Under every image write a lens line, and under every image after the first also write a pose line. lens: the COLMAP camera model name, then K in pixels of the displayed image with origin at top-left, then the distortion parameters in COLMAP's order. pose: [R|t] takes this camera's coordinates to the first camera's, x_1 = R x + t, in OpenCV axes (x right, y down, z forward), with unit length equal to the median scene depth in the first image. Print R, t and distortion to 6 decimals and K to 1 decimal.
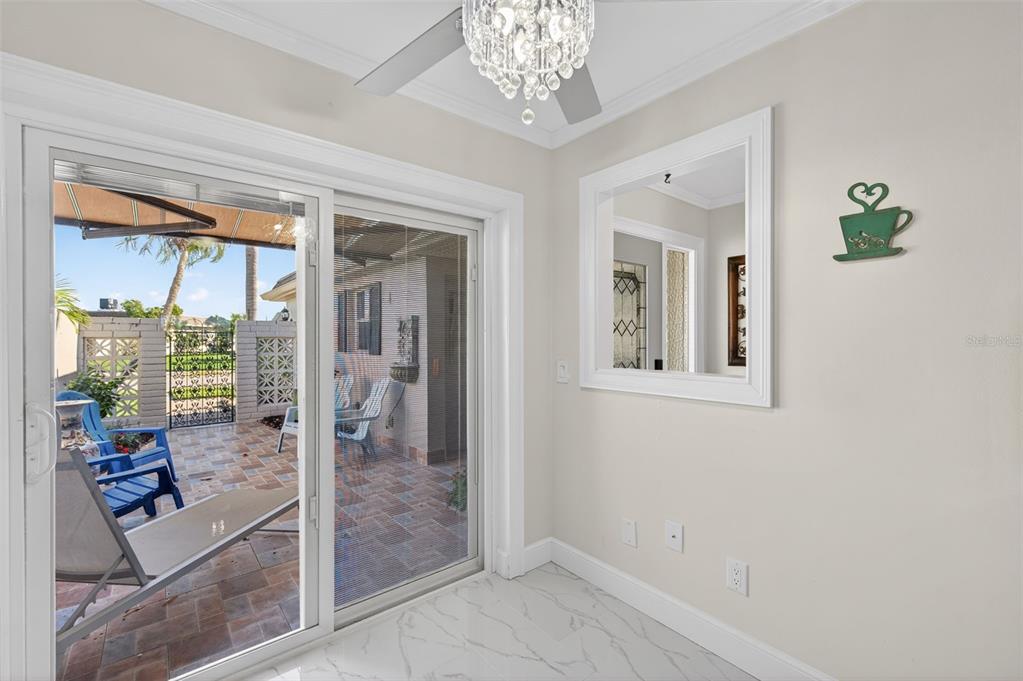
lens RADIAL K [[439.7, 0, 514.4], [0, 439.7, 337.3], [0, 0, 1]] dist [0.000815, 0.000224]
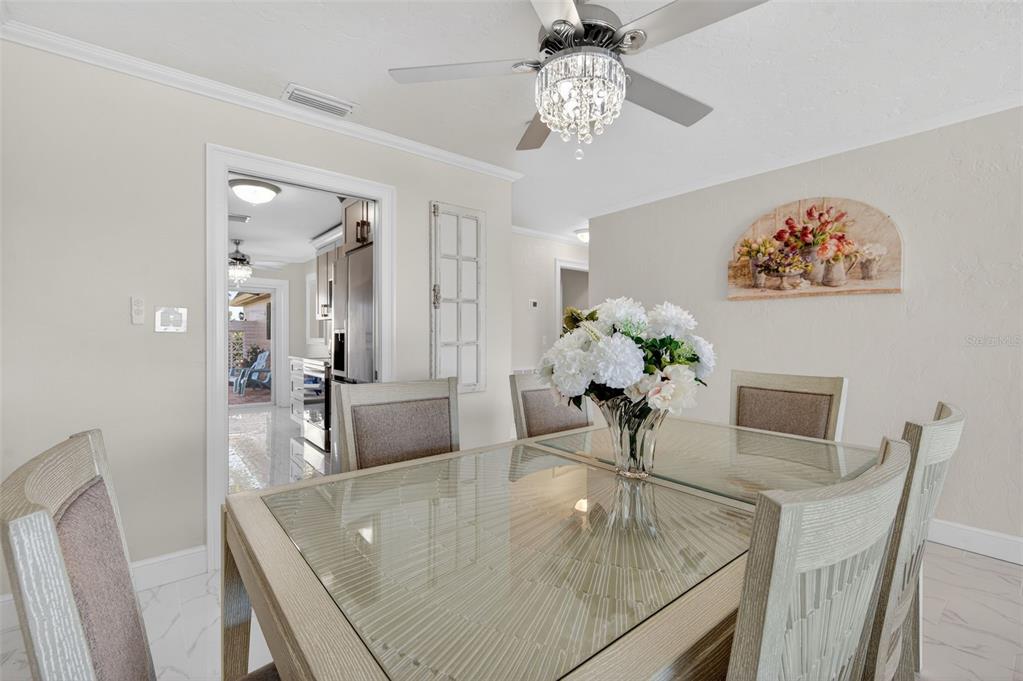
lens RADIAL K [[439.7, 0, 514.4], [0, 439.7, 337.3], [0, 0, 1]] dist [0.000815, 0.000224]
pose [[0.999820, 0.003987, 0.018571, 0.524935], [-0.004001, 0.999992, 0.000687, 0.019158], [-0.018568, -0.000761, 0.999827, -0.708558]]
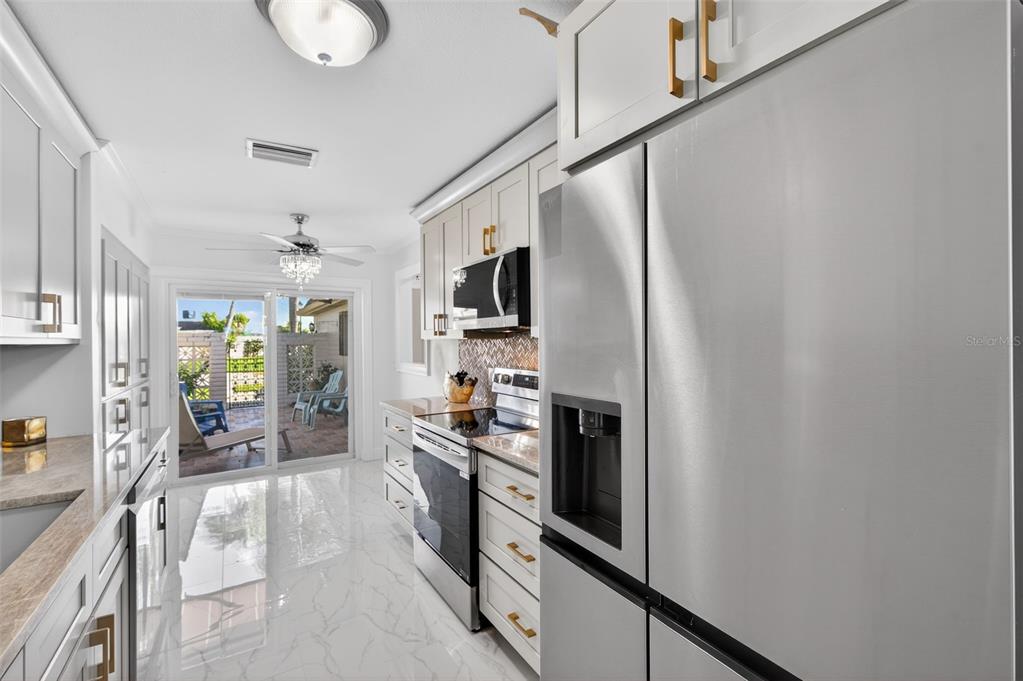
lens RADIAL K [[446.1, 0, 512.9], [0, 446.1, 339.9], [0, 0, 1]] dist [0.003054, -0.000111]
pose [[0.993090, -0.006027, -0.117199, 0.329345], [0.005709, 0.999979, -0.003053, -0.009580], [0.117215, 0.002363, 0.993104, -0.365157]]
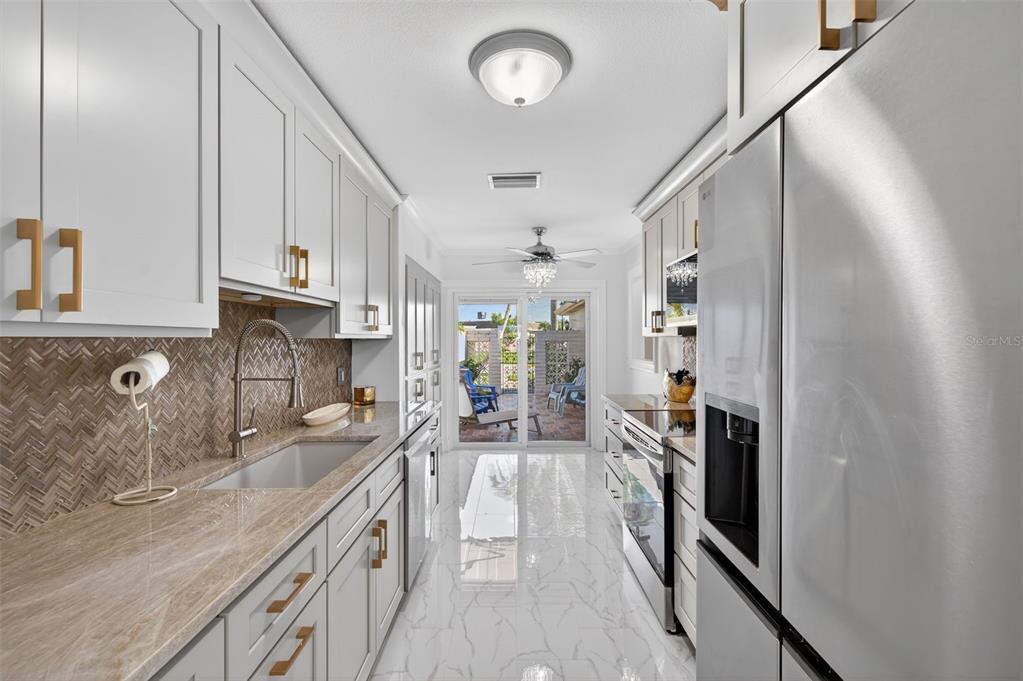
lens RADIAL K [[446.1, 0, 512.9], [0, 446.1, 339.9], [0, 0, 1]] dist [0.003054, -0.000111]
pose [[0.777984, 0.002845, -0.628278, 0.372865], [-0.001731, 0.999996, 0.002386, -0.009374], [0.628282, -0.000769, 0.777986, -0.365319]]
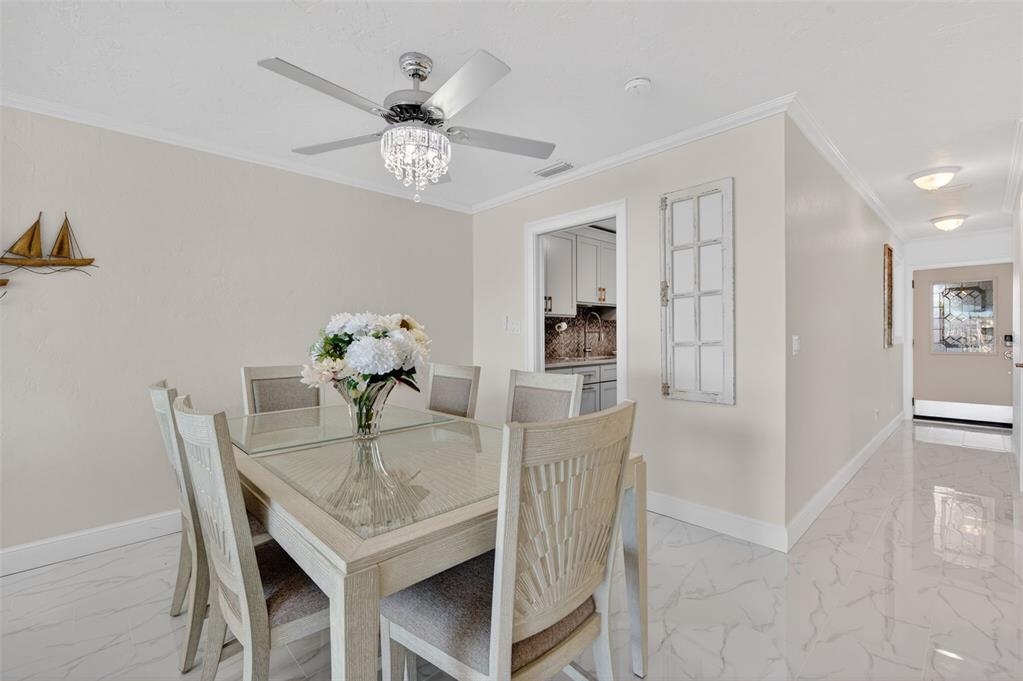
lens RADIAL K [[439.7, 0, 514.4], [0, 439.7, 337.3], [0, 0, 1]] dist [0.000815, 0.000224]
pose [[0.091096, 0.006346, -0.995822, 0.843868], [0.006645, 0.999954, 0.006980, 0.016377], [0.995820, -0.007253, 0.091050, -0.459347]]
